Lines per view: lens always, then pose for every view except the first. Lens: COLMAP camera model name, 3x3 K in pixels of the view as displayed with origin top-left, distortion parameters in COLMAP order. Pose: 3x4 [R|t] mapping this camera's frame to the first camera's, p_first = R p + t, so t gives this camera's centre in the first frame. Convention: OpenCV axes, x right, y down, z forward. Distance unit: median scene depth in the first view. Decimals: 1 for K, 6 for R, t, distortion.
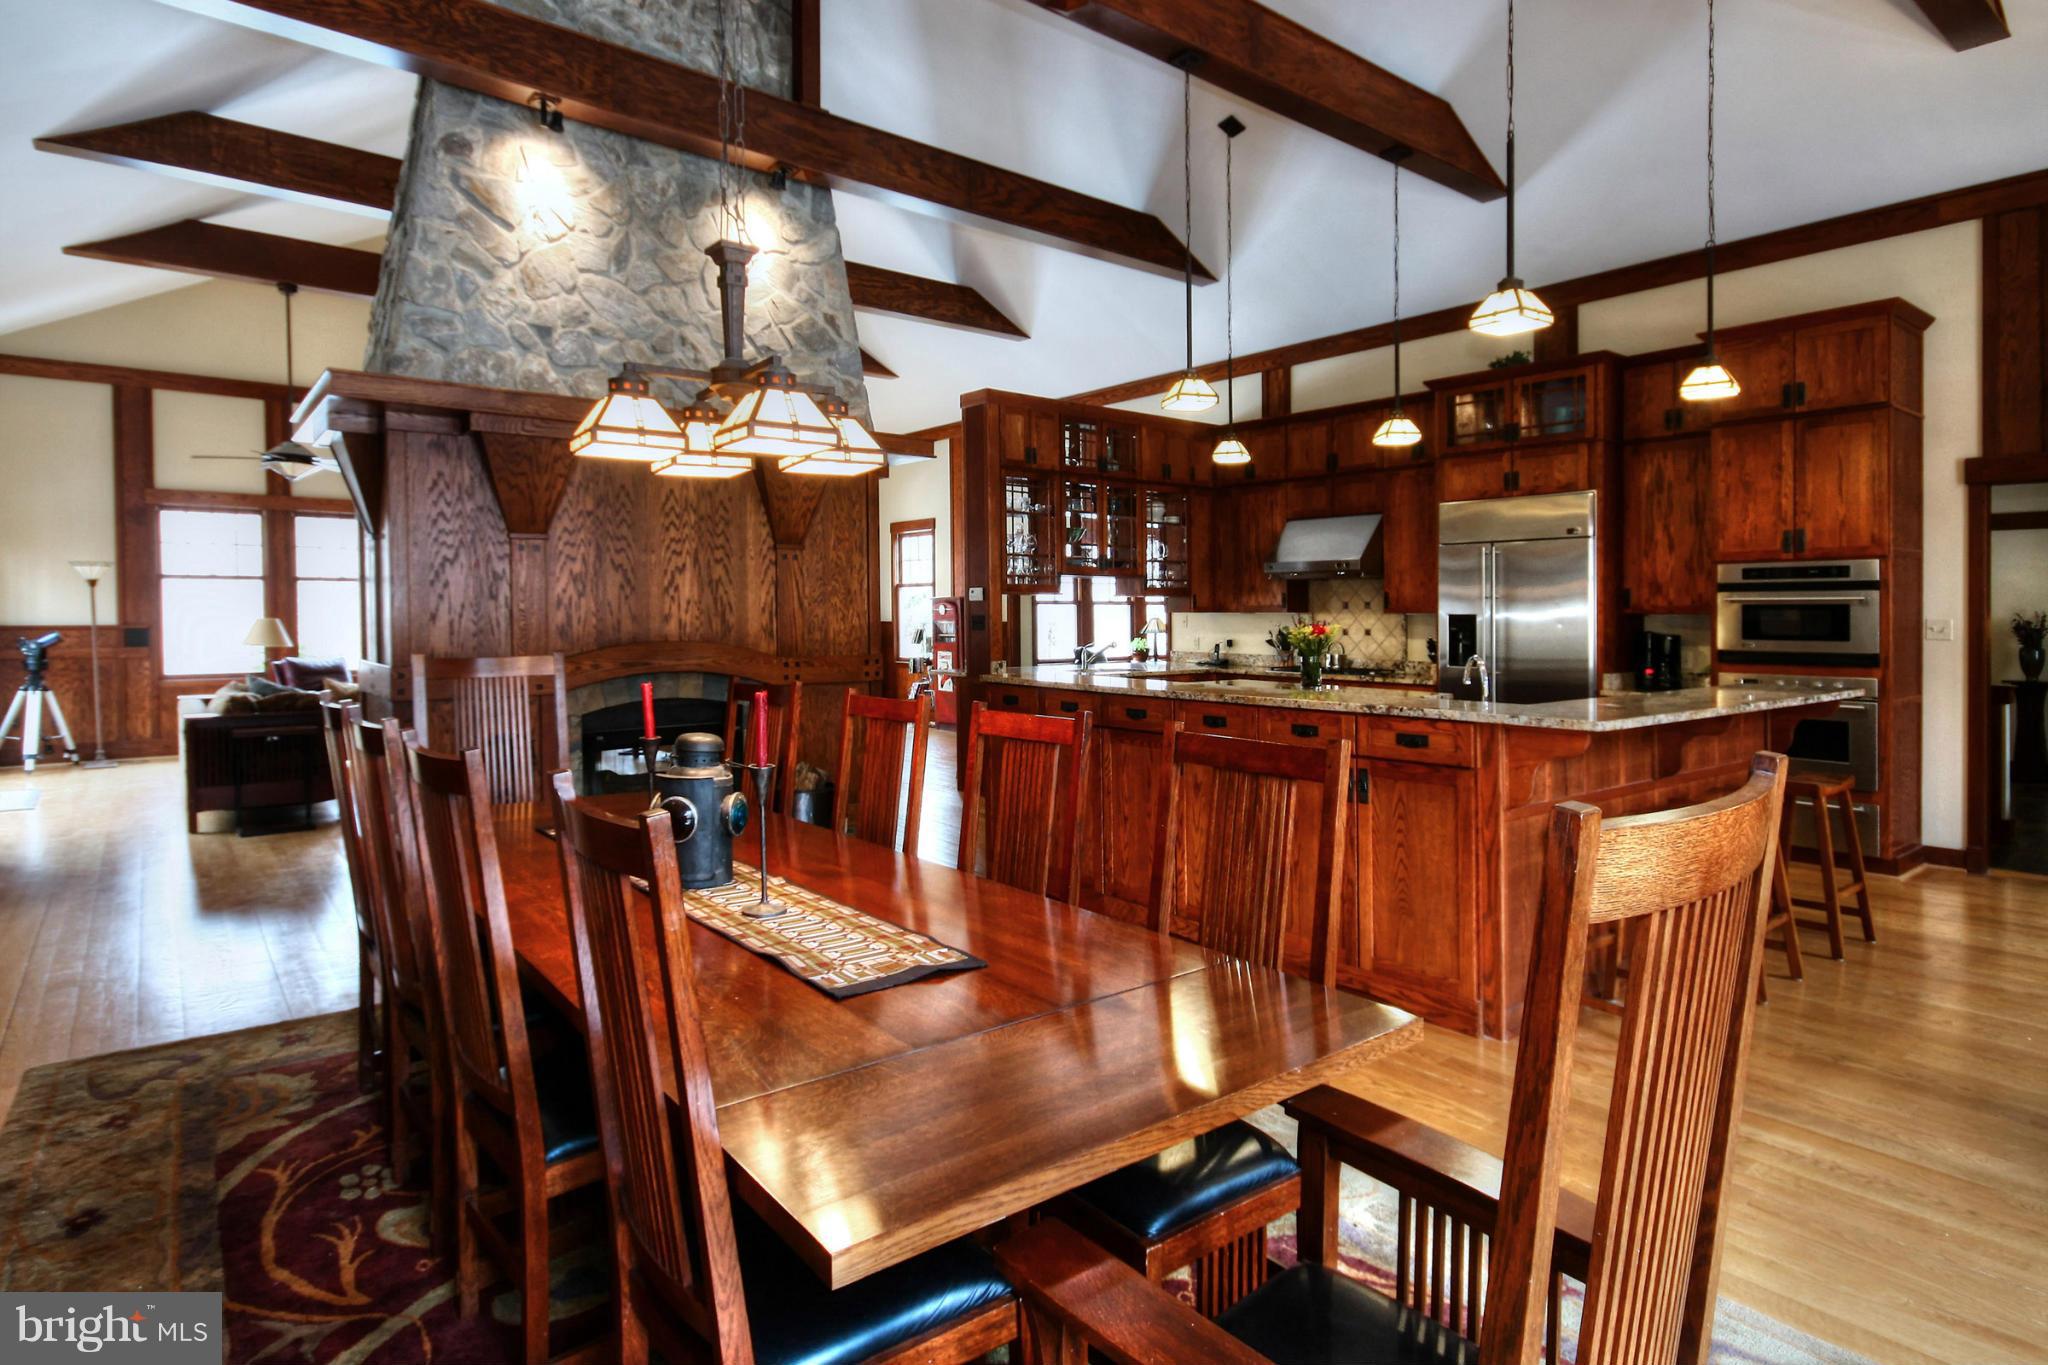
lens RADIAL K [[1119.0, 0, 1161.9], [0, 1119.0, 598.6], [0, 0, 1]] dist [-0.003749, 0.006114]
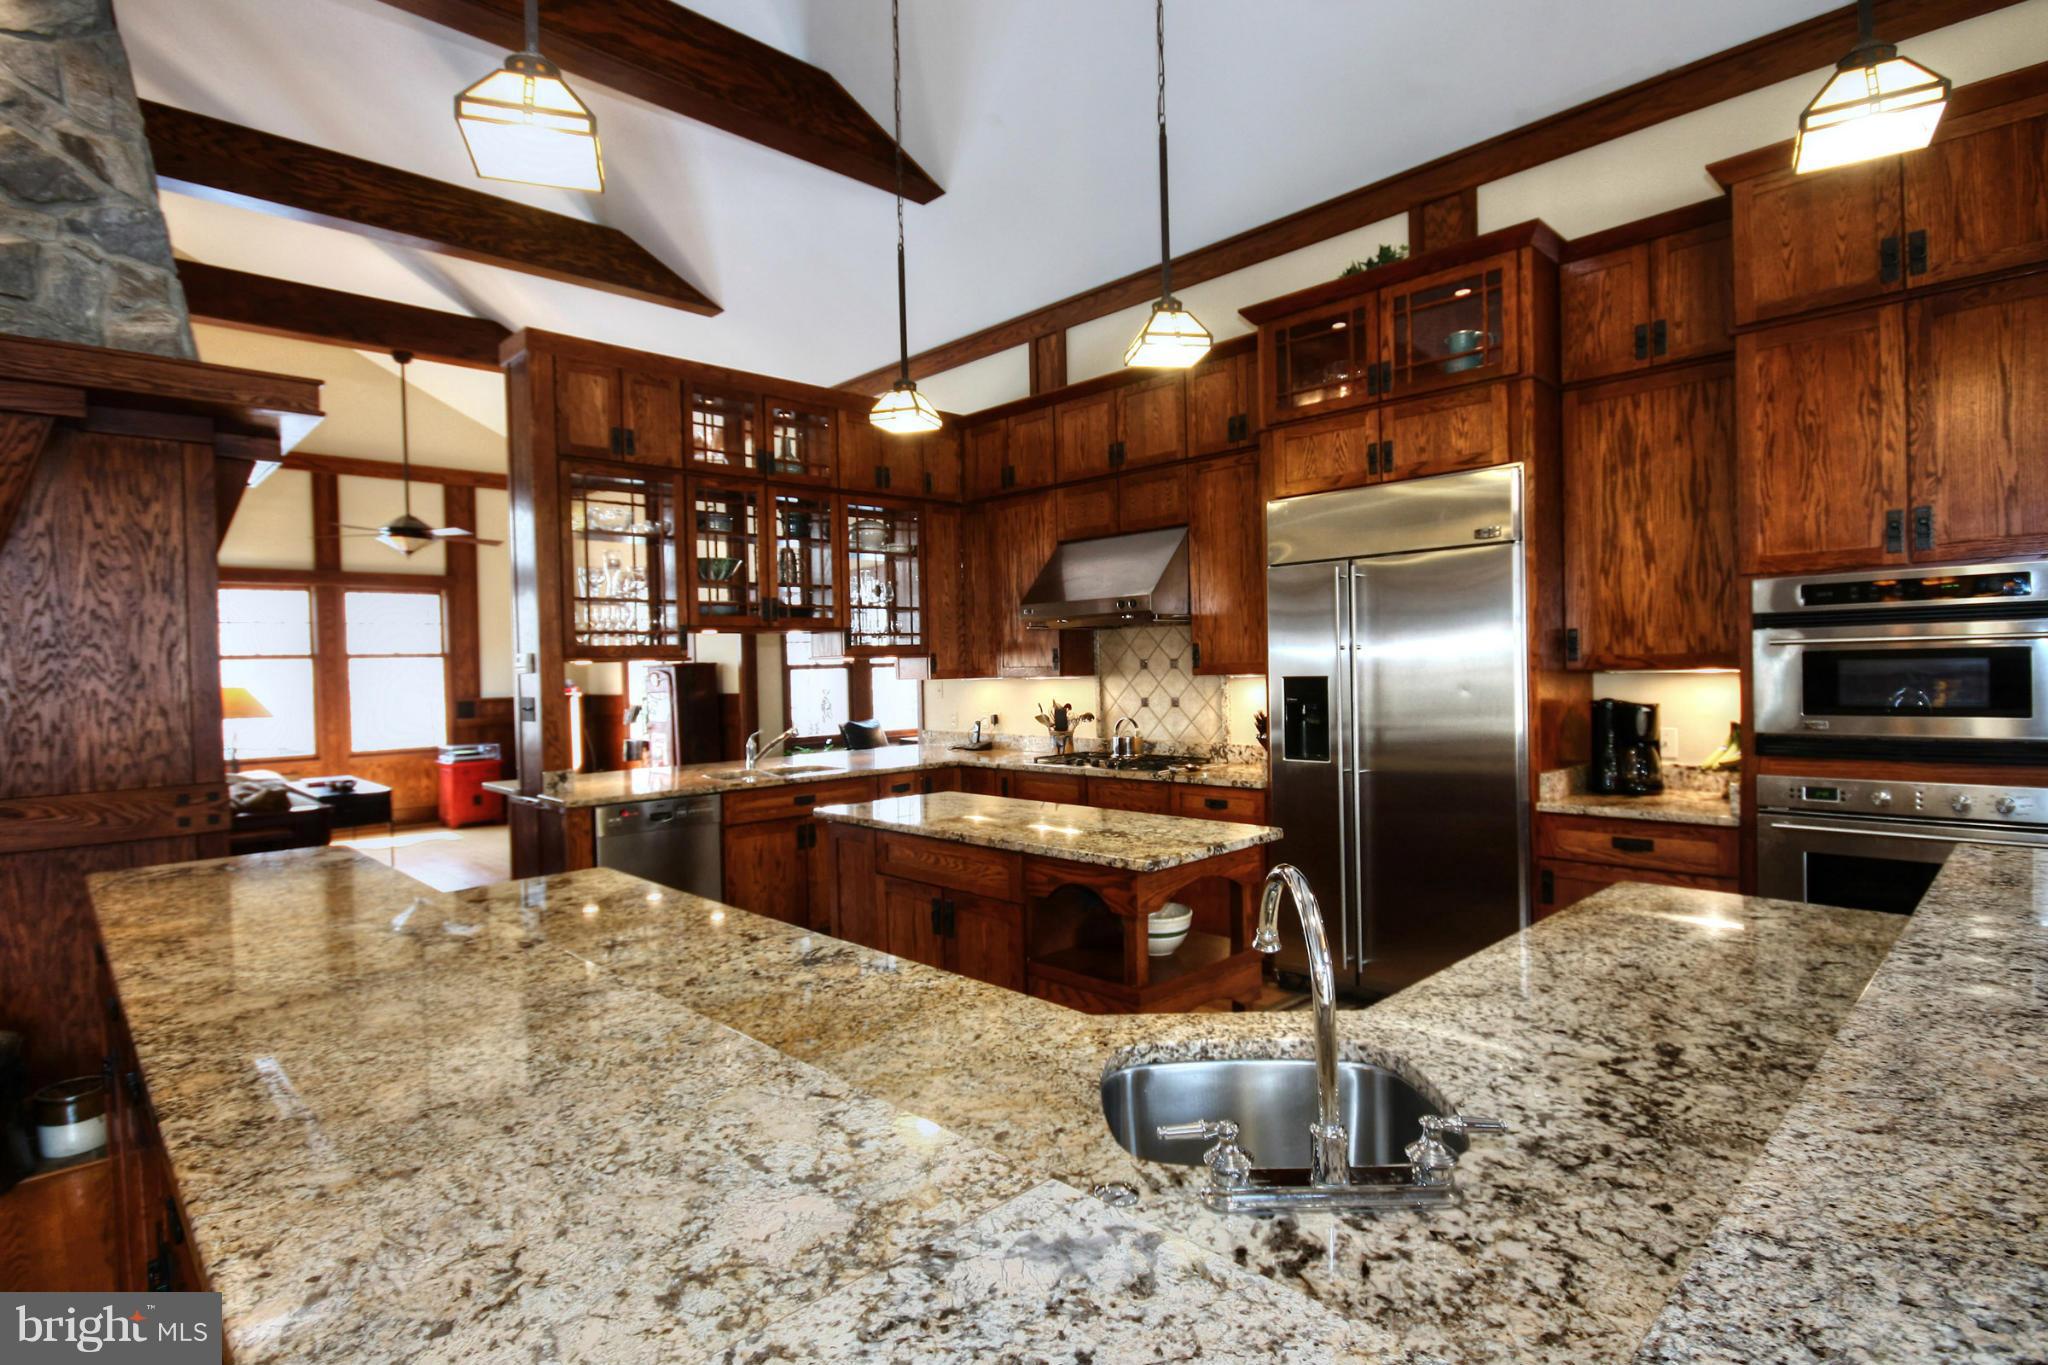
lens RADIAL K [[1011.0, 0, 1095.8], [0, 1011.0, 684.7], [0, 0, 1]] dist [-0.004576, -0.001626]
pose [[0.998952, -0.025681, 0.037876, 0.154877], [0.024561, 0.999256, 0.029729, -0.001260], [-0.038612, -0.028767, 0.998840, 0.524015]]
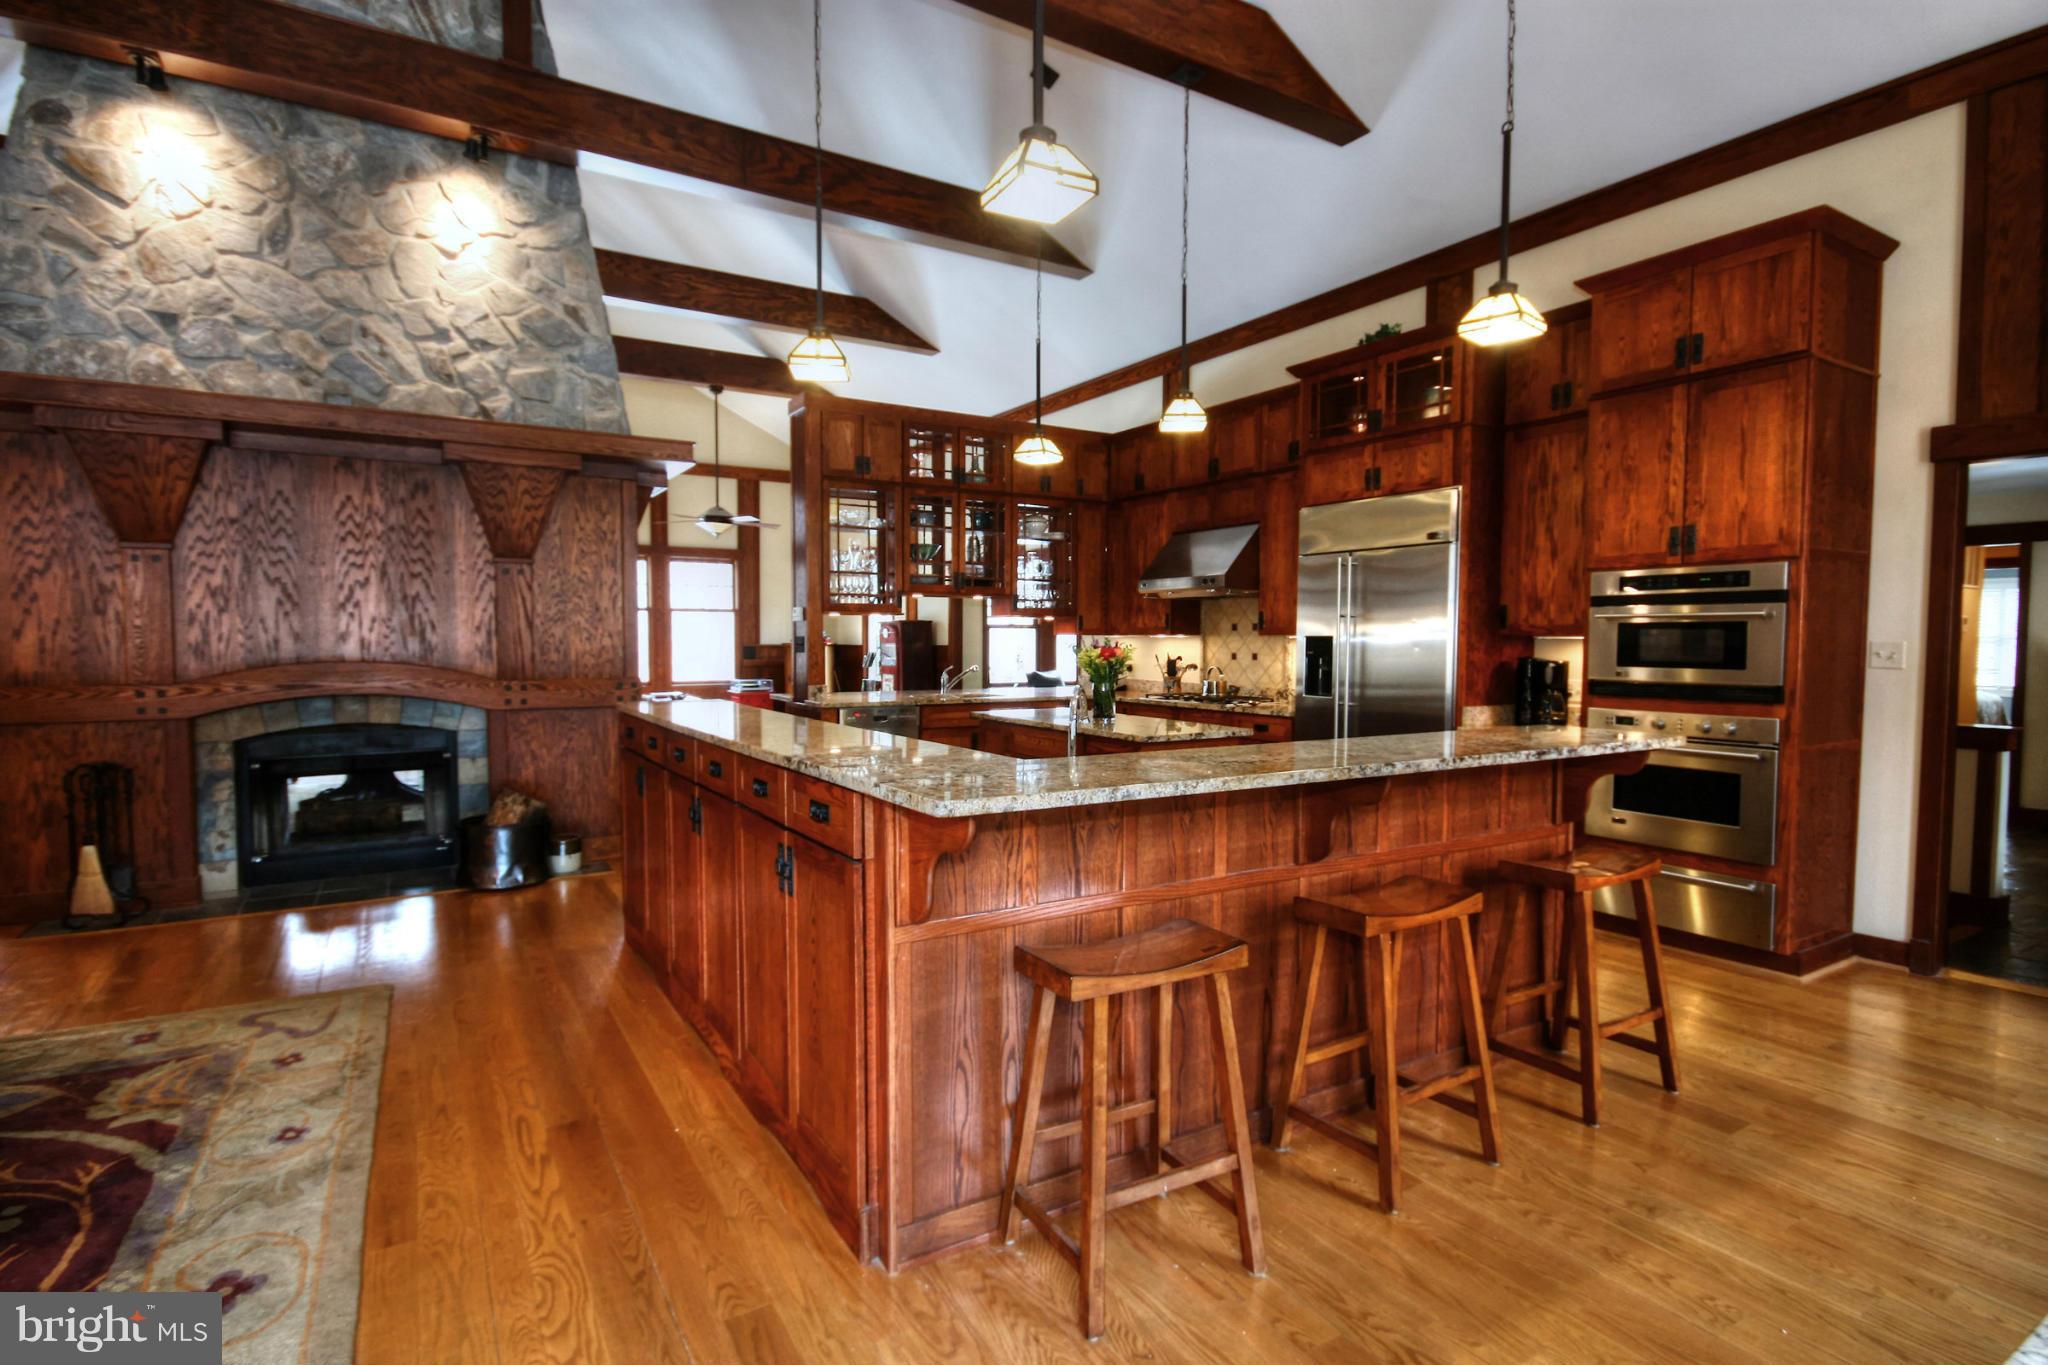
lens RADIAL K [[1009.6, 0, 1132.3], [0, 1009.6, 675.7], [0, 0, 1]] dist [0.004175, -0.006230]
pose [[0.989576, 0.006991, -0.143842, 0.283606], [-0.000156, 0.998872, 0.047477, 0.009021], [0.144012, -0.046960, 0.988461, 0.242359]]
